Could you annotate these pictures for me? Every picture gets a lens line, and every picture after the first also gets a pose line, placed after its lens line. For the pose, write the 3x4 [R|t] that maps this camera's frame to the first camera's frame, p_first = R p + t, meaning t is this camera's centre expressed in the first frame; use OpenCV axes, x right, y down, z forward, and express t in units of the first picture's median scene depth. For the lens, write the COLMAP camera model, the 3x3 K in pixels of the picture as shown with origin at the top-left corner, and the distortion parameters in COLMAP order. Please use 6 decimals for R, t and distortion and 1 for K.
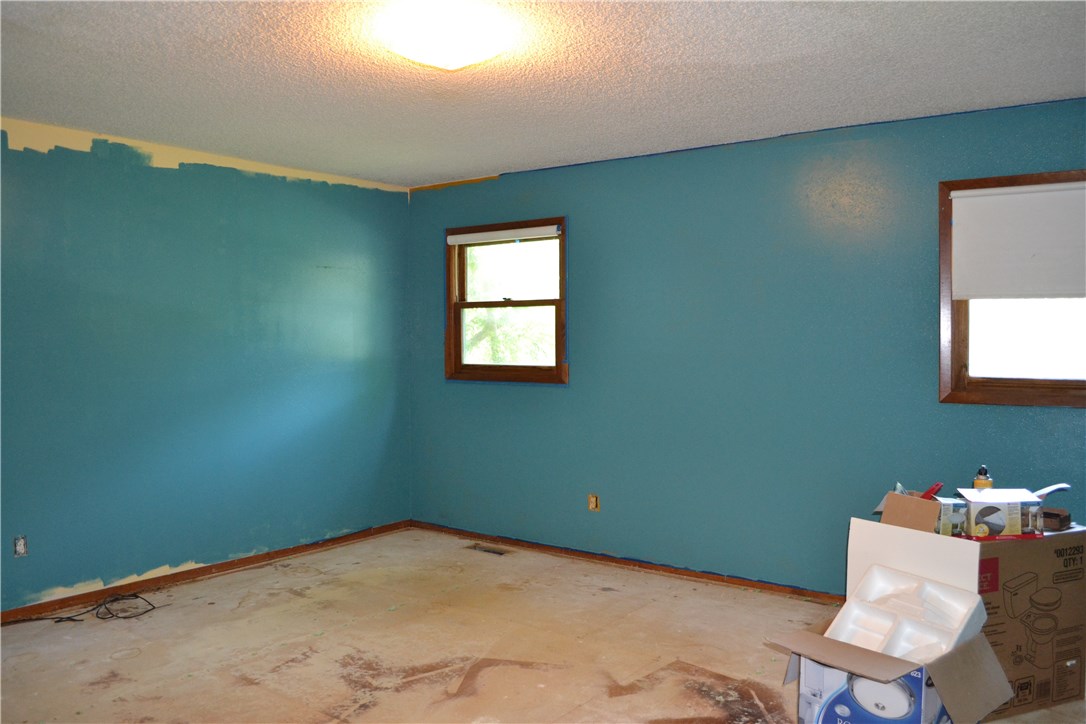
lens RADIAL K [[873.2, 0, 536.2], [0, 873.2, 355.8], [0, 0, 1]] dist [-0.085325, 0.015425]
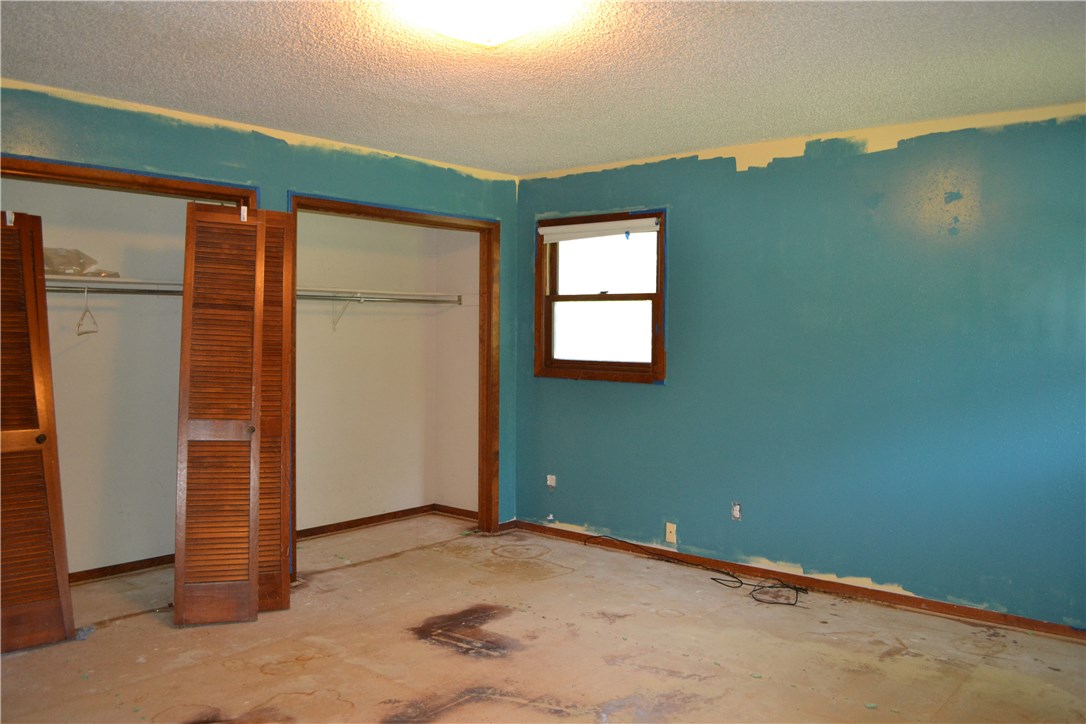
lens RADIAL K [[873.2, 0, 536.2], [0, 873.2, 365.9], [0, 0, 1]] dist [-0.085325, 0.015425]
pose [[-0.066108, 0.048902, -0.996613, 0.568832], [-0.025422, 0.998392, 0.050676, -0.028252], [0.997489, 0.028686, -0.064758, 0.759651]]
